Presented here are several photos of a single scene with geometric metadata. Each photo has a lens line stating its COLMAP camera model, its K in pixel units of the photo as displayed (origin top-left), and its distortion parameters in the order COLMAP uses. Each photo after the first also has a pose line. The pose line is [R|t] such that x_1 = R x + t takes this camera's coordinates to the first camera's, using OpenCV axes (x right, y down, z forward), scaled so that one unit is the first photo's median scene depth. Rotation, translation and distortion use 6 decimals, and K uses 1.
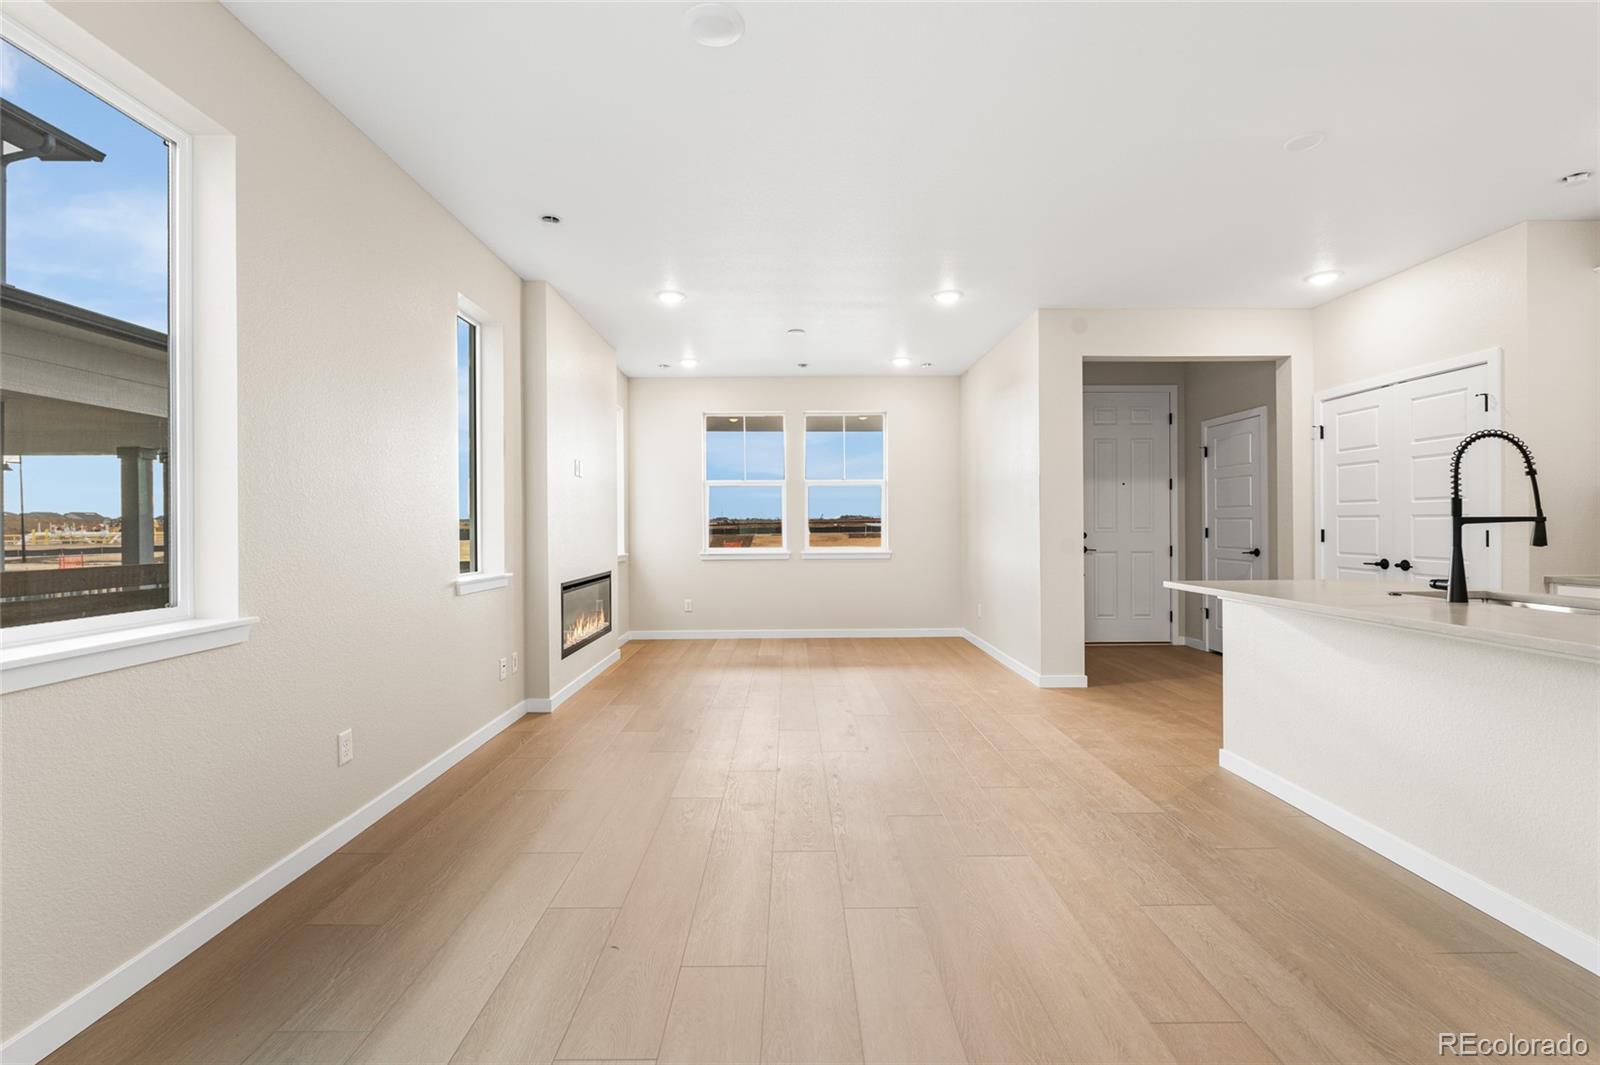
lens RADIAL K [[711.8, 0, 802.2], [0, 711.8, 524.6], [0, 0, 1]] dist [-0.001939, 0.000659]
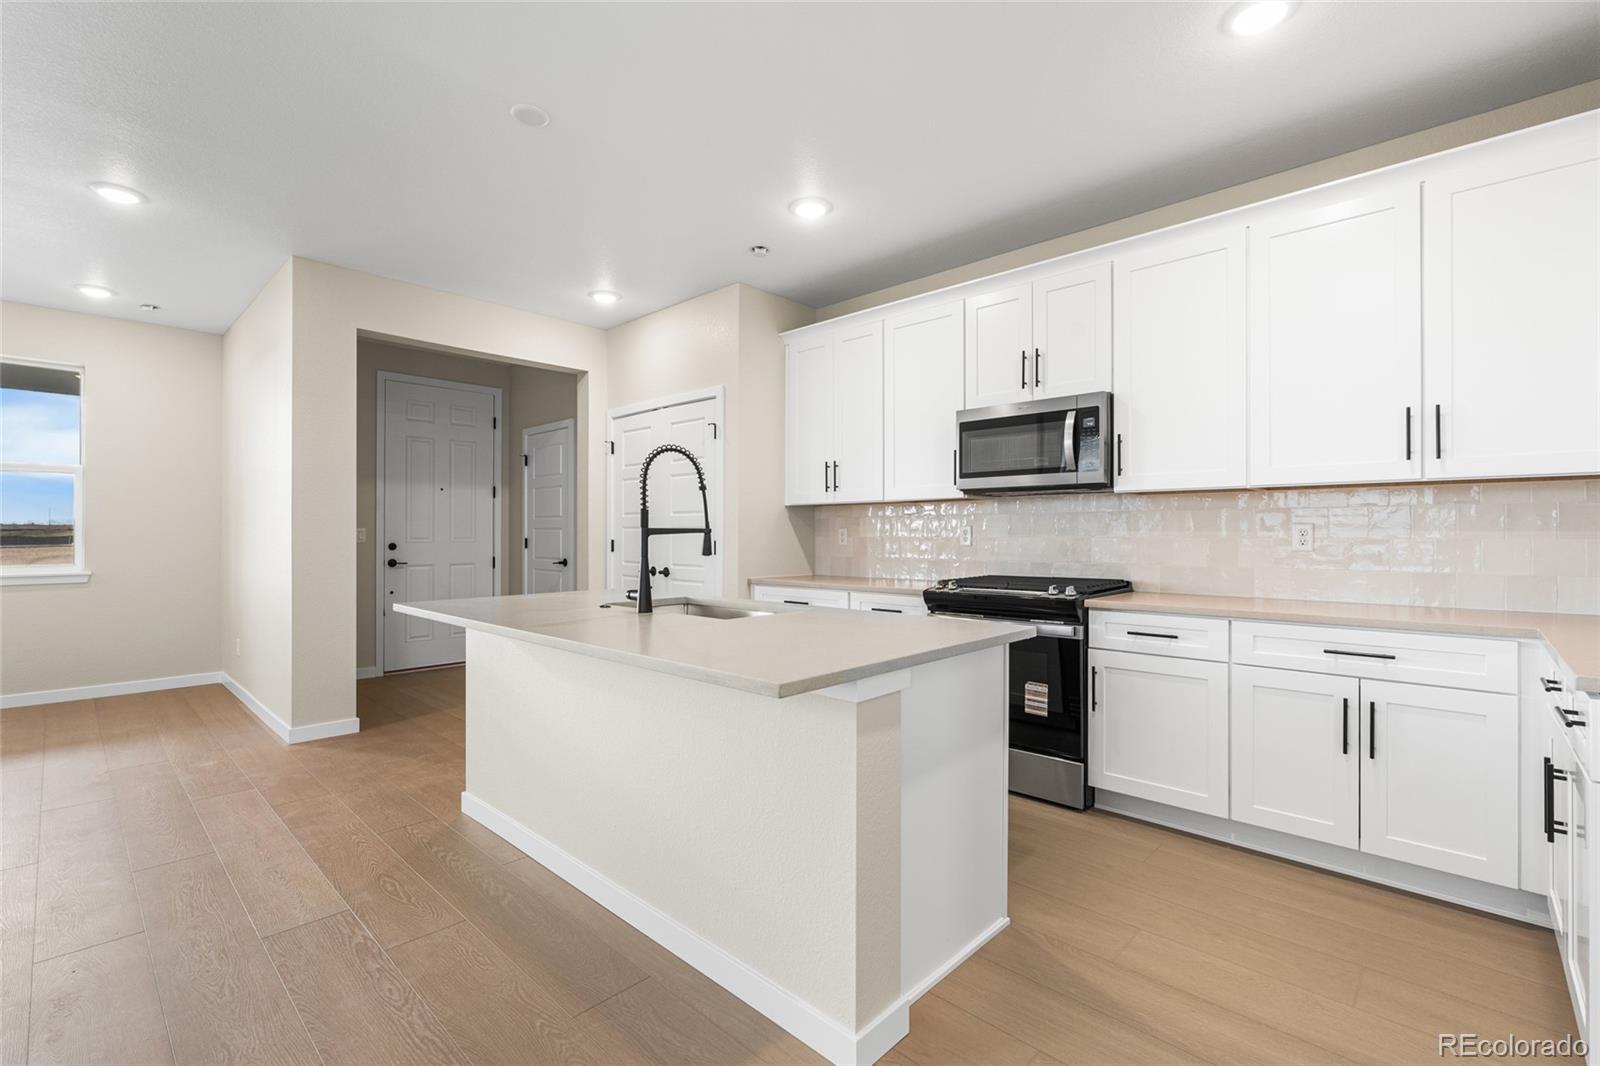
lens RADIAL K [[711.8, 0, 797.0], [0, 711.8, 535.4], [0, 0, 1]] dist [-0.001939, 0.000659]
pose [[0.697822, 0.004818, 0.716255, 0.216034], [-0.005367, 0.999984, -0.001498, 0.000113], [-0.716251, -0.002799, 0.697837, 0.086969]]
